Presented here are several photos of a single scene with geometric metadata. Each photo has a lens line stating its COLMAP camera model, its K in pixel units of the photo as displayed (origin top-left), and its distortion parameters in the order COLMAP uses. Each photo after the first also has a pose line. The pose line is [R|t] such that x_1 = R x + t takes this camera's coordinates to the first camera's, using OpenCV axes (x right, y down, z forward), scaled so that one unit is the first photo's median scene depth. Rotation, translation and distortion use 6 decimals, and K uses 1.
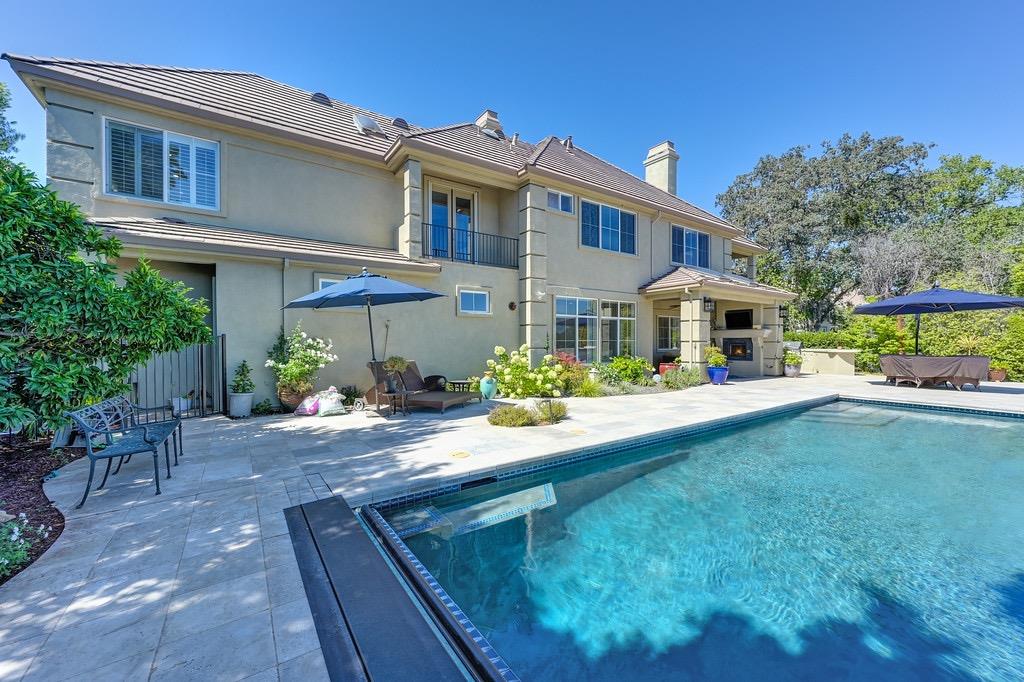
lens RADIAL K [[399.8, 0, 510.5], [0, 399.8, 340.5], [0, 0, 1]] dist [-0.001107, -0.000389]
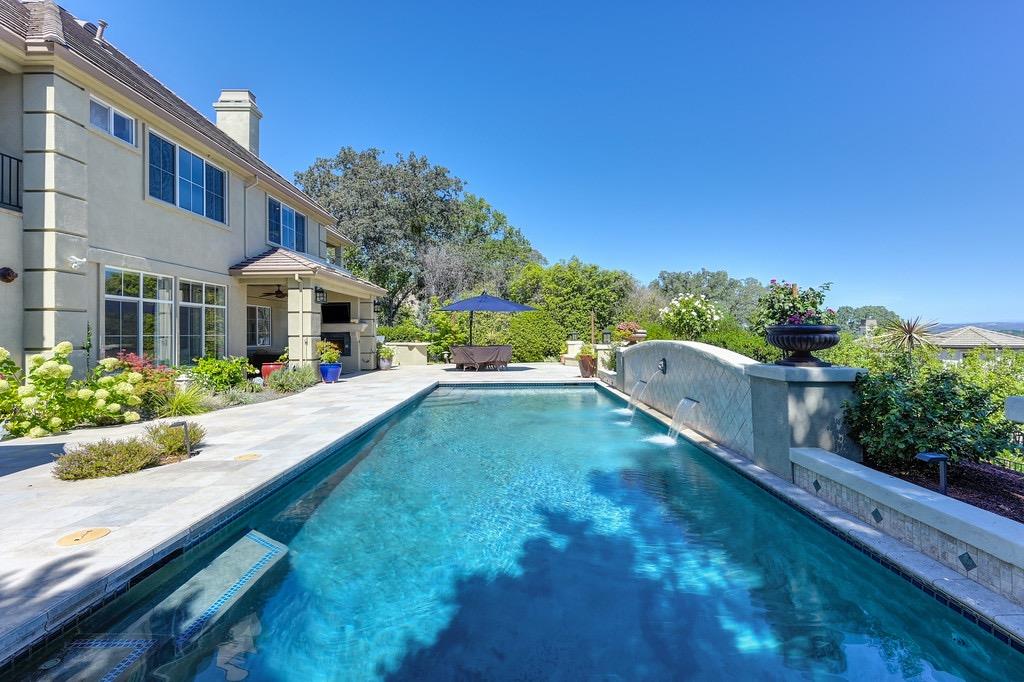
lens RADIAL K [[463.7, 0, 512.3], [0, 463.7, 322.0], [0, 0, 1]] dist [0.001159, 0.001385]
pose [[0.574295, 0.019959, 0.818405, -0.110056], [0.003879, 0.999625, -0.027101, 0.000716], [-0.818640, 0.018739, 0.574002, 0.040289]]
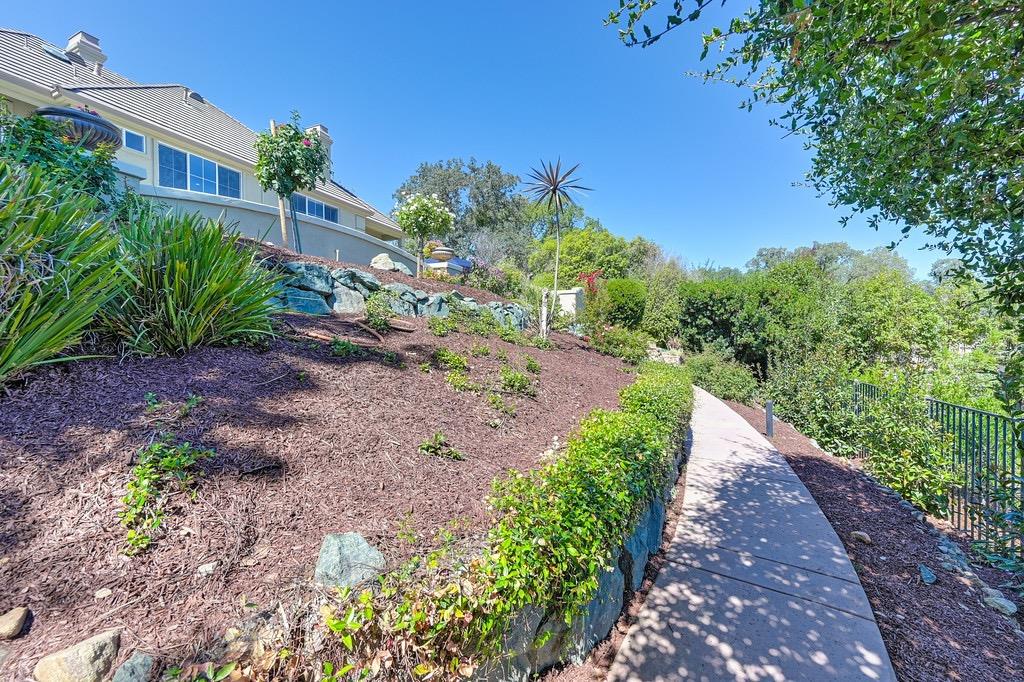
lens RADIAL K [[399.8, 0, 513.6], [0, 399.8, 343.3], [0, 0, 1]] dist [-0.001107, -0.000389]
pose [[0.856202, -0.003619, 0.516629, 0.436030], [0.000534, 0.999981, 0.006119, 0.172634], [-0.516641, -0.004963, 0.856188, -0.391481]]
